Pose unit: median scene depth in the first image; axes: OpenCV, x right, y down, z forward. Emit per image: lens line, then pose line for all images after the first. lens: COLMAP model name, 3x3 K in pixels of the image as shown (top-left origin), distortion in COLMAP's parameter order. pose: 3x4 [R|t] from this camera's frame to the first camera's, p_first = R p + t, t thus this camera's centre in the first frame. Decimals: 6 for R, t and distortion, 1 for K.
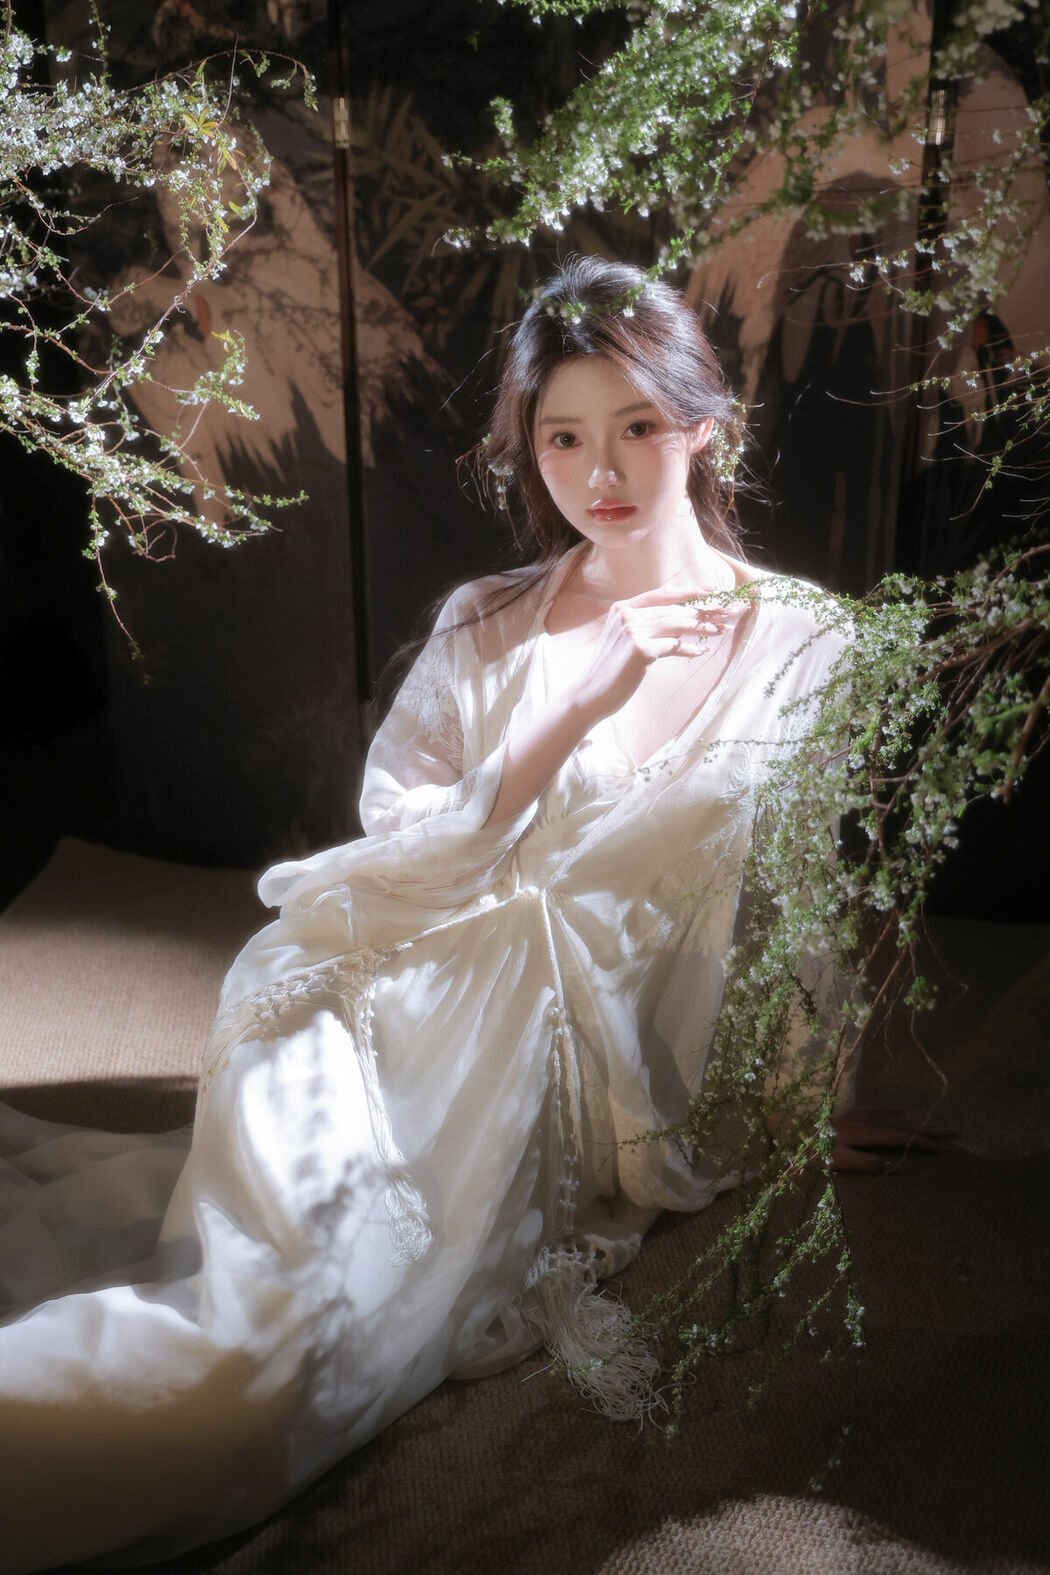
lens RADIAL K [[1760.4, 0, 510.3], [0, 1760.4, 793.7], [0, 0, 1]] dist [0.017563, 0.000000]
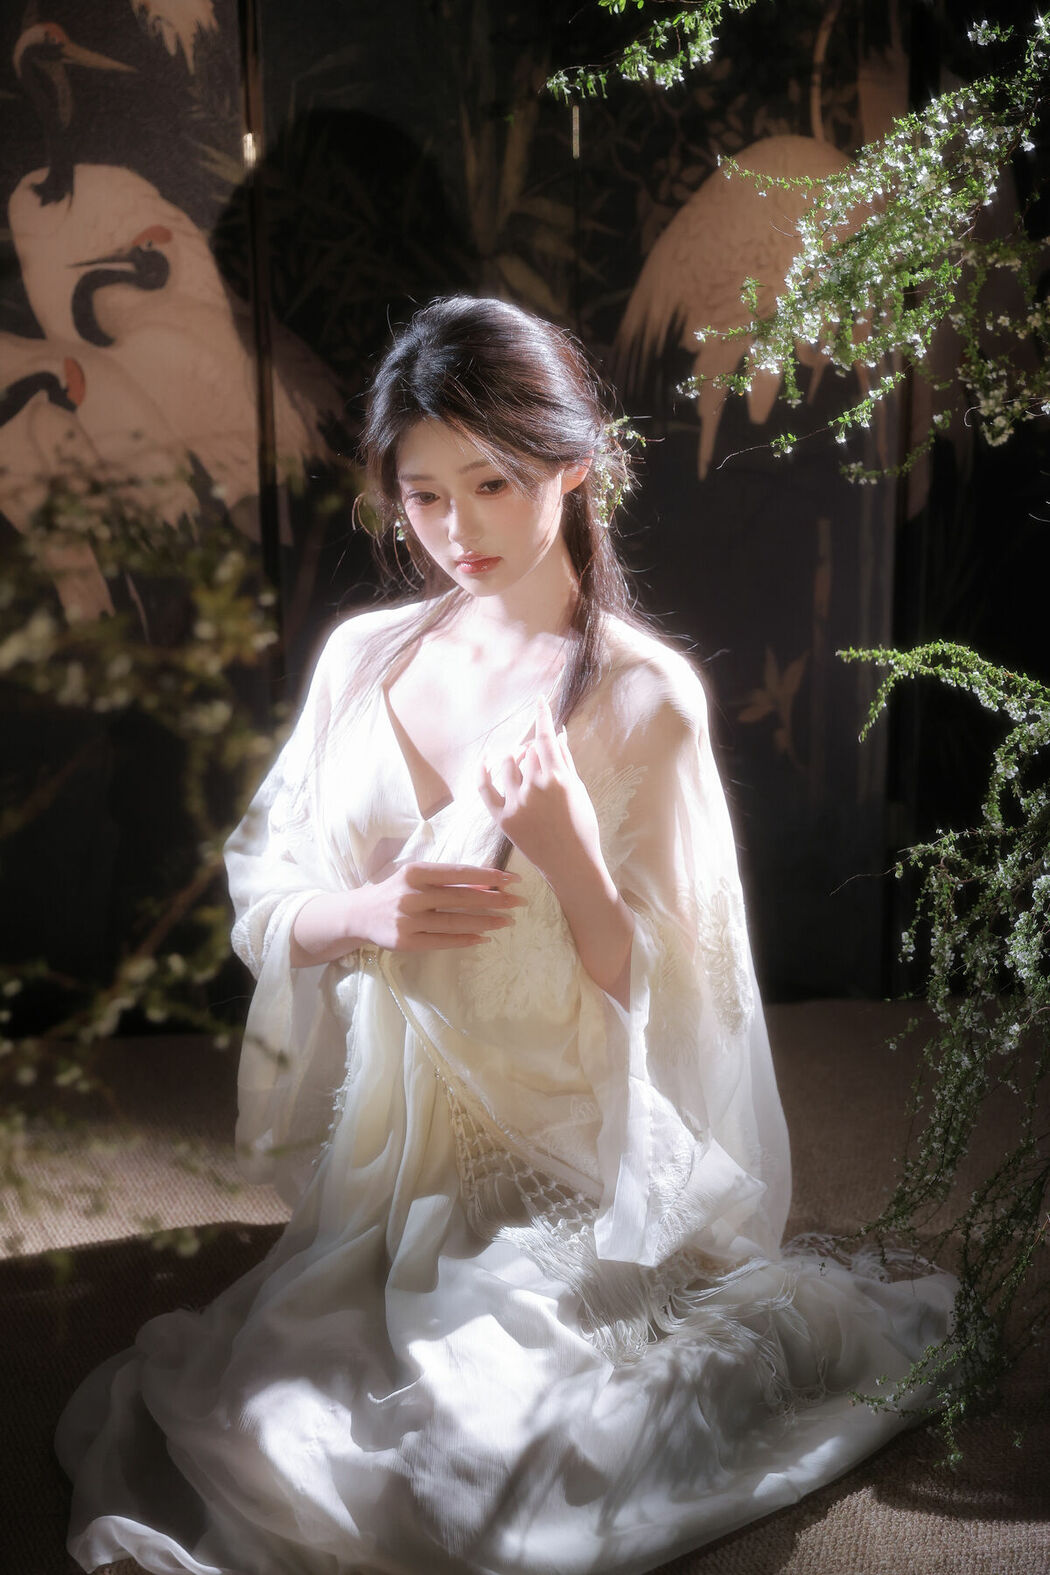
lens RADIAL K [[2809.3, 0, 533.3], [0, 2809.3, 772.6], [0, 0, 1]] dist [-0.009352, 0.000000]
pose [[0.957551, -0.095350, 0.272038, -0.453505], [0.103741, 0.994466, -0.016594, -0.055203], [-0.268950, 0.044111, 0.962144, -0.432549]]
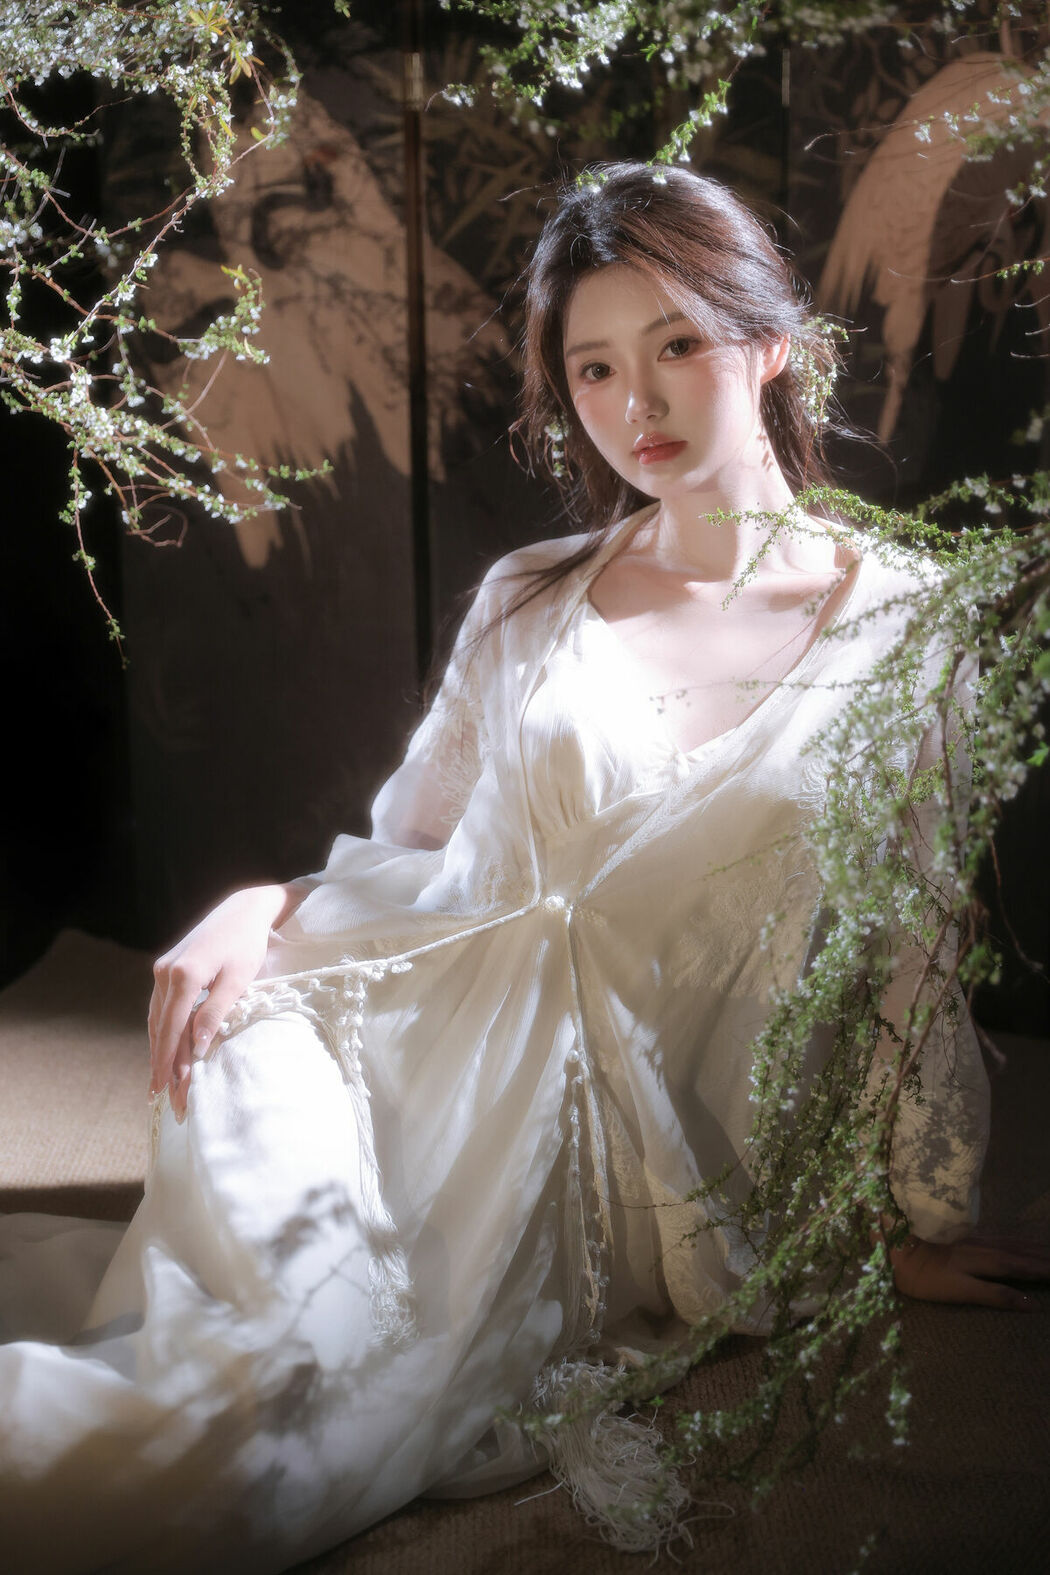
lens RADIAL K [[2216.3, 0, 525.3], [0, 2216.3, 786.9], [0, 0, 1]] dist [-0.004764, 0.000000]
pose [[0.995453, 0.023163, -0.092396, 0.081589], [-0.034463, 0.991853, -0.122641, 0.113760], [0.088802, 0.125267, 0.988141, -0.024012]]
